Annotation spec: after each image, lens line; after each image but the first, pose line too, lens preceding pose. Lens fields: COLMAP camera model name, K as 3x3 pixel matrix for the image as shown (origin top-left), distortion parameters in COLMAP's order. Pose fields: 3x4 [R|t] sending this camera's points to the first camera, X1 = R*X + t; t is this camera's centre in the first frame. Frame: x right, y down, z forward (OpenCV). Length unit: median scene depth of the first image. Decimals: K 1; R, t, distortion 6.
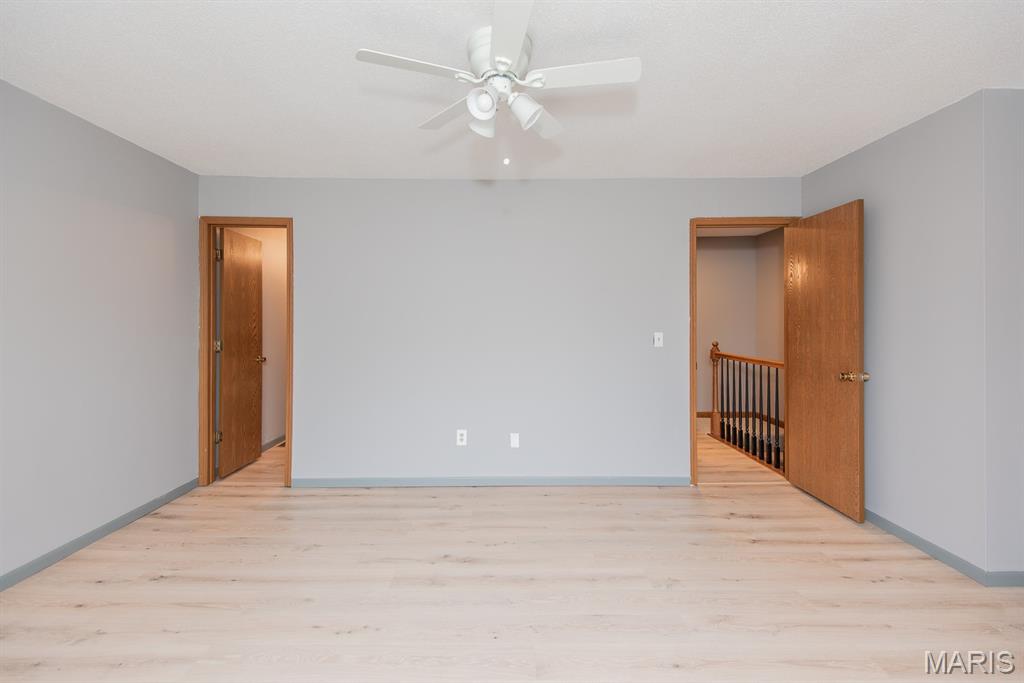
lens RADIAL K [[468.6, 0, 514.8], [0, 468.6, 319.7], [0, 0, 1]] dist [0.030755, -0.015373]
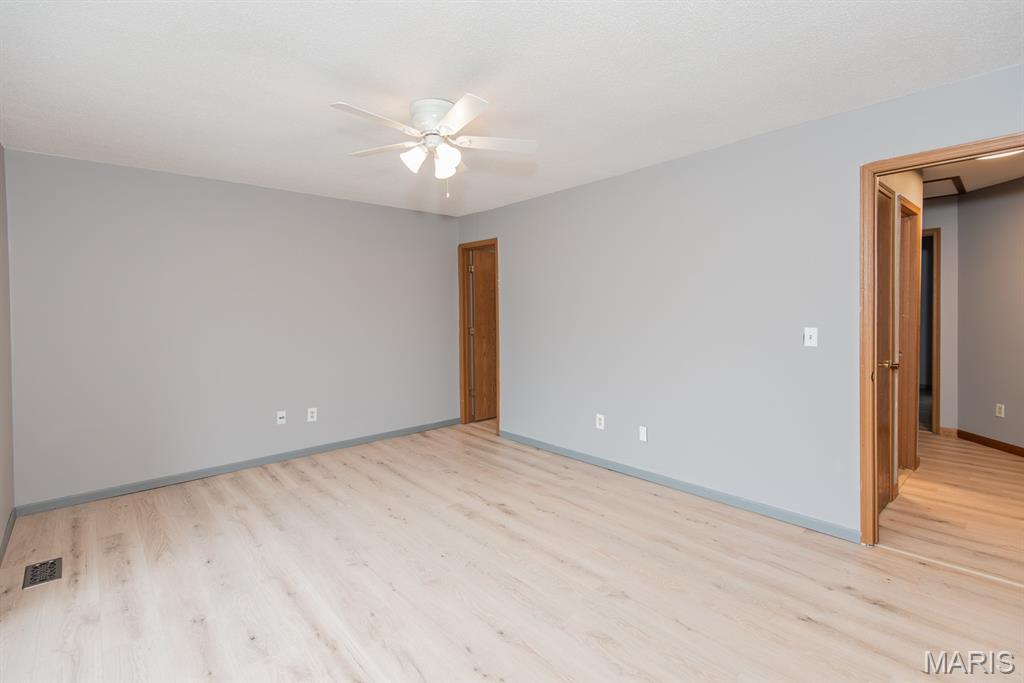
lens RADIAL K [[468.6, 0, 524.7], [0, 468.6, 321.3], [0, 0, 1]] dist [0.030755, -0.015373]
pose [[0.670667, 0.008622, -0.741709, 0.658278], [0.015924, 0.999535, 0.026018, -0.010931], [0.741588, -0.029261, 0.670217, 0.183766]]
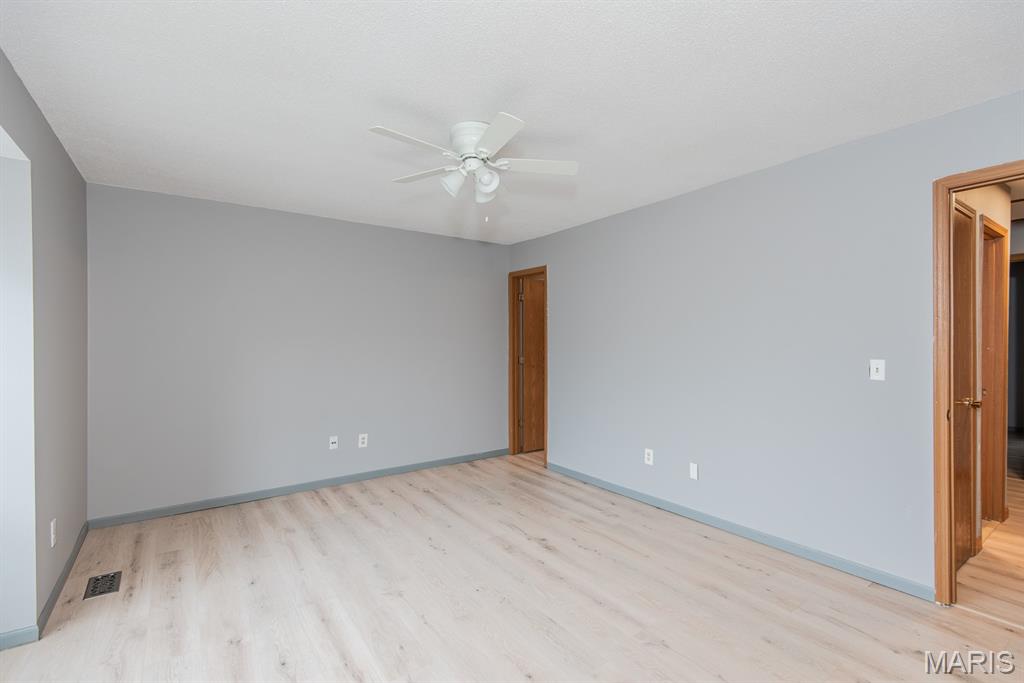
lens RADIAL K [[468.6, 0, 542.4], [0, 468.6, 344.8], [0, 0, 1]] dist [0.030755, -0.015373]
pose [[0.602151, 0.001863, -0.798380, 0.661825], [0.007082, 0.999945, 0.007675, -0.005365], [0.798351, -0.010276, 0.602105, 0.224329]]
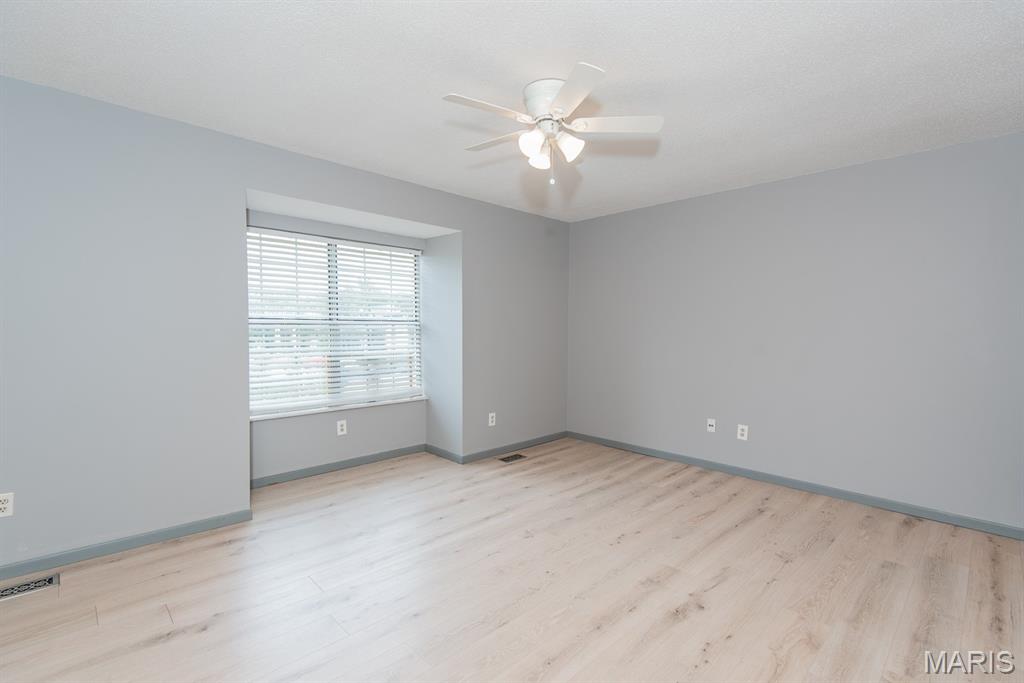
lens RADIAL K [[468.6, 0, 517.2], [0, 468.6, 343.5], [0, 0, 1]] dist [0.030755, -0.015373]
pose [[-0.720403, 0.012479, -0.693443, 0.528082], [-0.010989, 0.999507, 0.029404, 0.018470], [0.693469, 0.028803, -0.719911, 1.102767]]
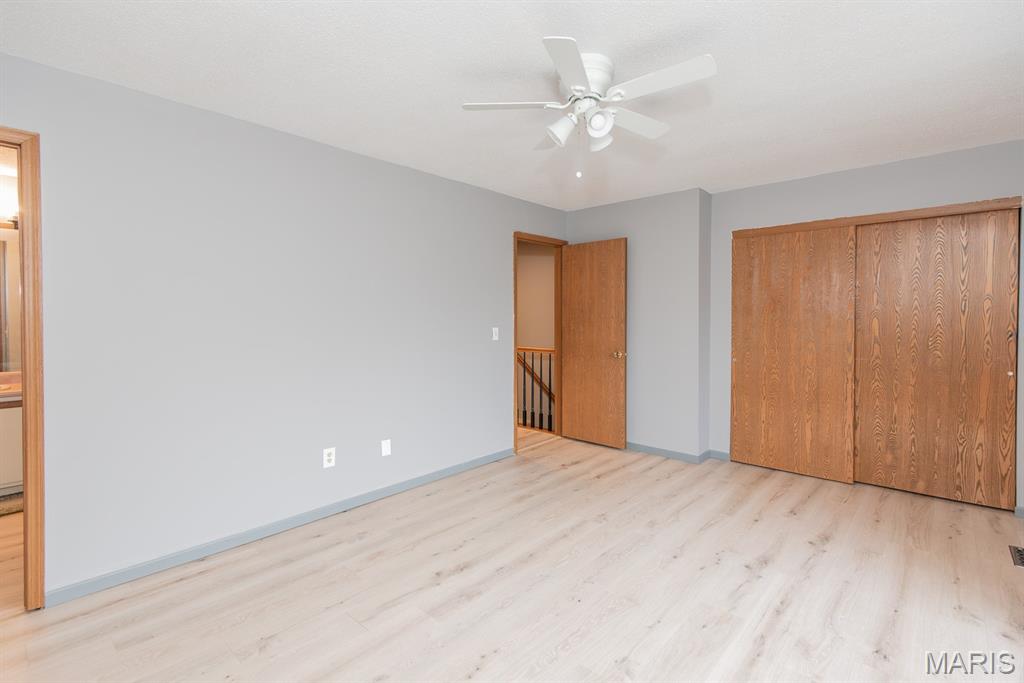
lens RADIAL K [[468.6, 0, 515.7], [0, 468.6, 323.6], [0, 0, 1]] dist [0.030755, -0.015373]
pose [[0.682472, -0.013110, 0.730794, -0.578943], [0.000210, 0.999843, 0.017740, -0.004761], [-0.730911, -0.011954, 0.682368, 0.212477]]
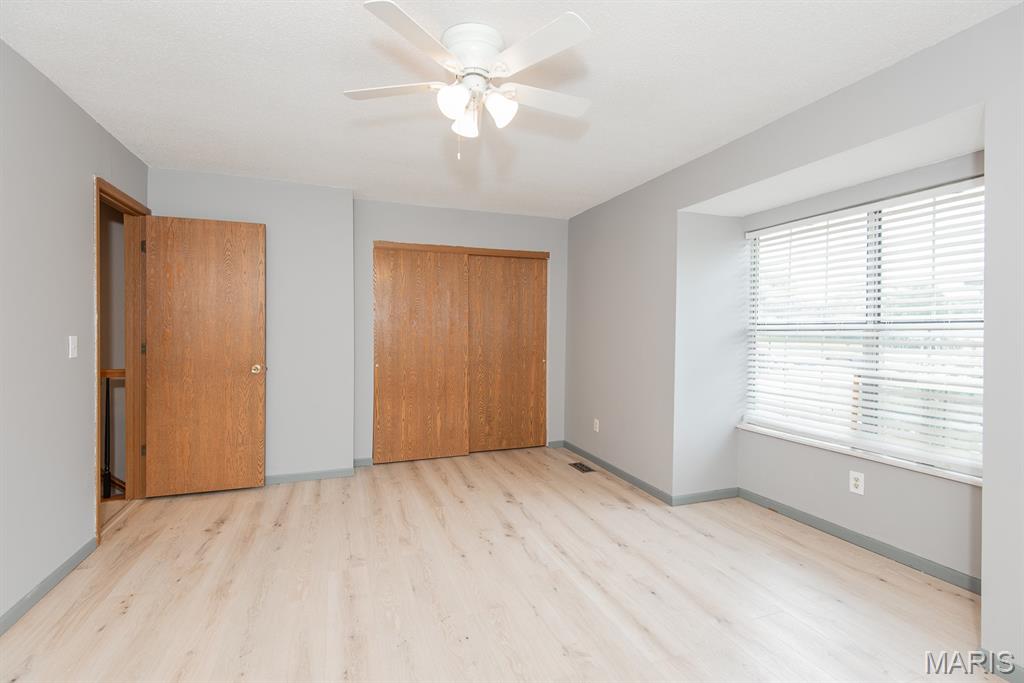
lens RADIAL K [[468.6, 0, 509.5], [0, 468.6, 333.3], [0, 0, 1]] dist [0.030755, -0.015373]
pose [[-0.327214, -0.008173, 0.944915, -0.604092], [-0.008357, 0.999949, 0.005755, 0.016403], [-0.944913, -0.006014, -0.327265, 0.751496]]
